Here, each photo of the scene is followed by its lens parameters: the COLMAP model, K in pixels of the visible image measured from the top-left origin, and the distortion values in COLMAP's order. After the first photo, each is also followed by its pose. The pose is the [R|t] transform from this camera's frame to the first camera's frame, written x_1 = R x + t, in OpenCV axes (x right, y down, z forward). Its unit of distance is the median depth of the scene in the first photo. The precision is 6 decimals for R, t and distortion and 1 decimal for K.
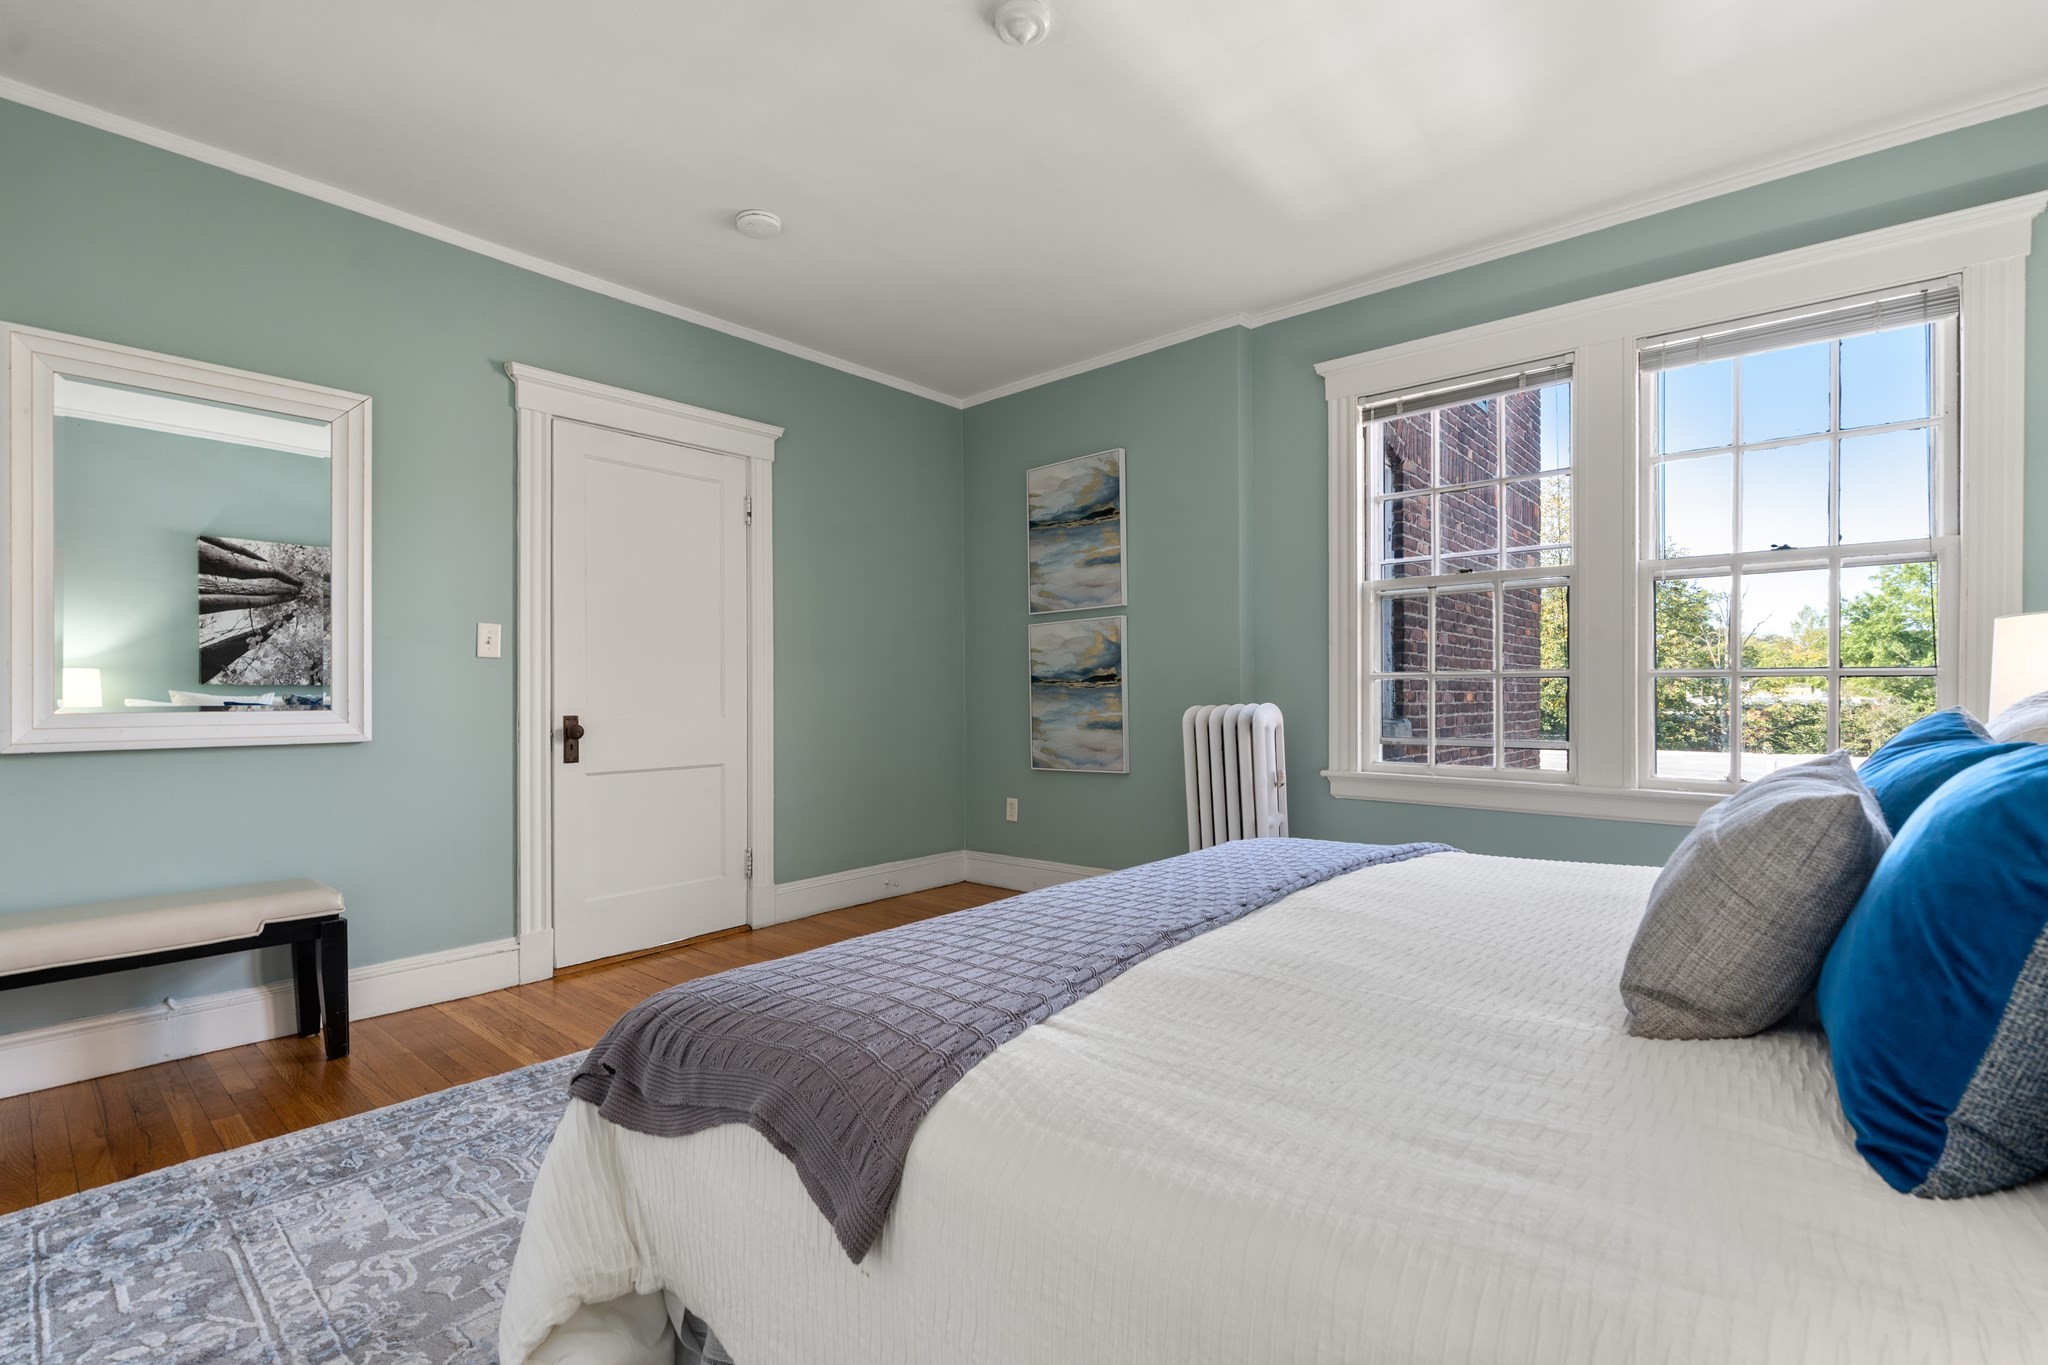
lens RADIAL K [[914.5, 0, 1024.8], [0, 914.5, 693.7], [0, 0, 1]] dist [-0.001497, 0.001056]
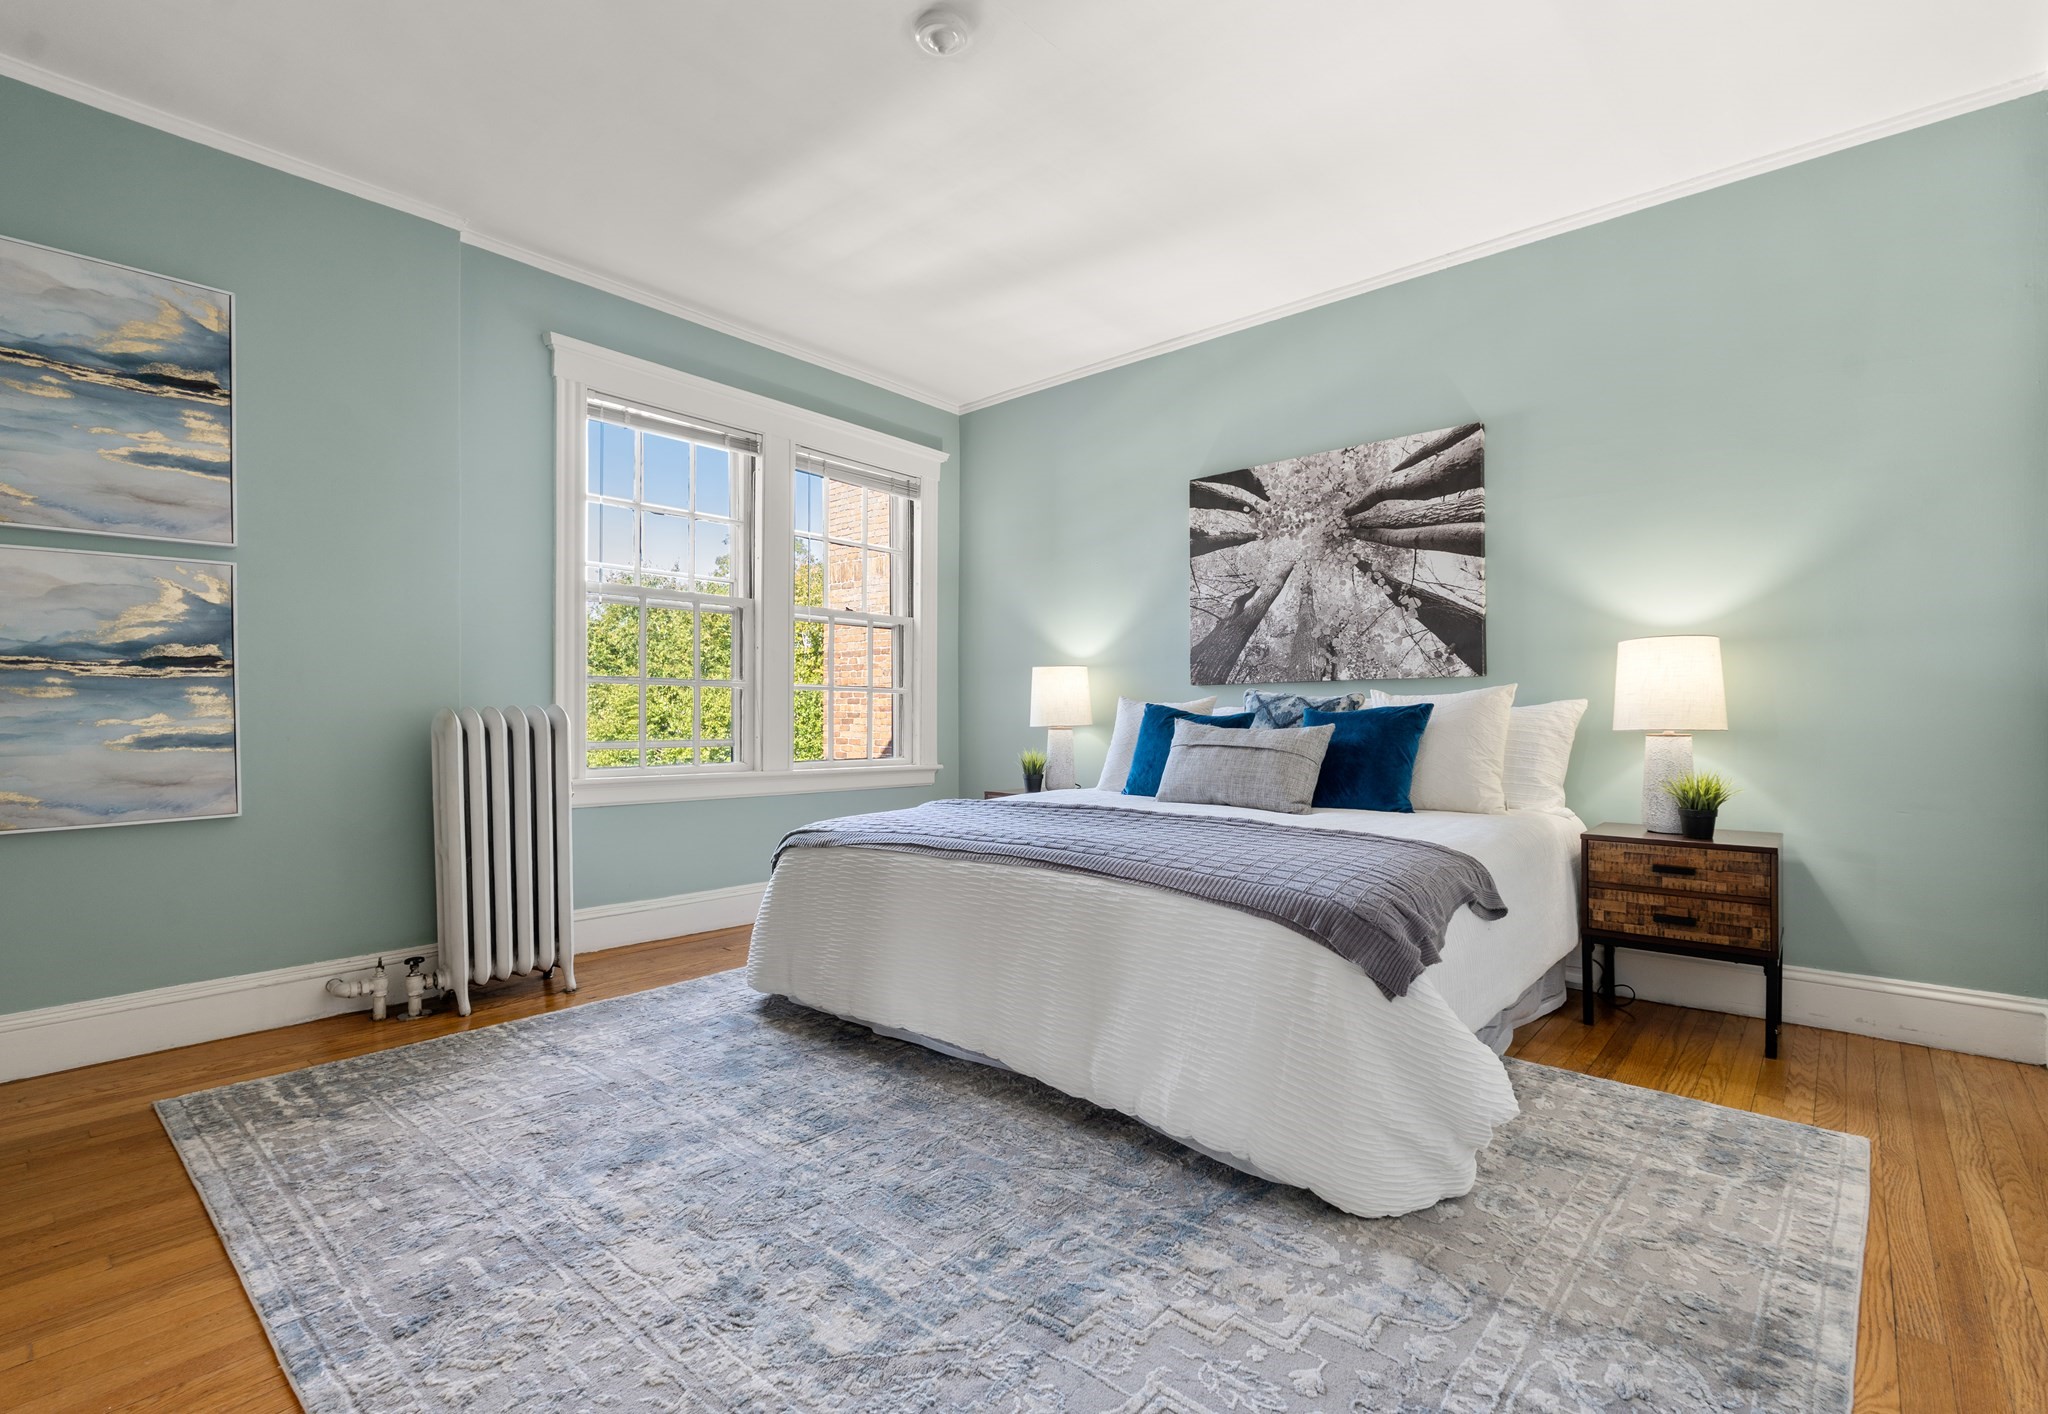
lens RADIAL K [[933.5, 0, 1025.3], [0, 933.5, 714.9], [0, 0, 1]] dist [0.000924, -0.000026]
pose [[-0.005758, -0.000797, 0.999983, -0.529132], [-0.008484, 0.999964, 0.000748, 0.012703], [-0.999947, -0.008480, -0.005765, 0.462804]]
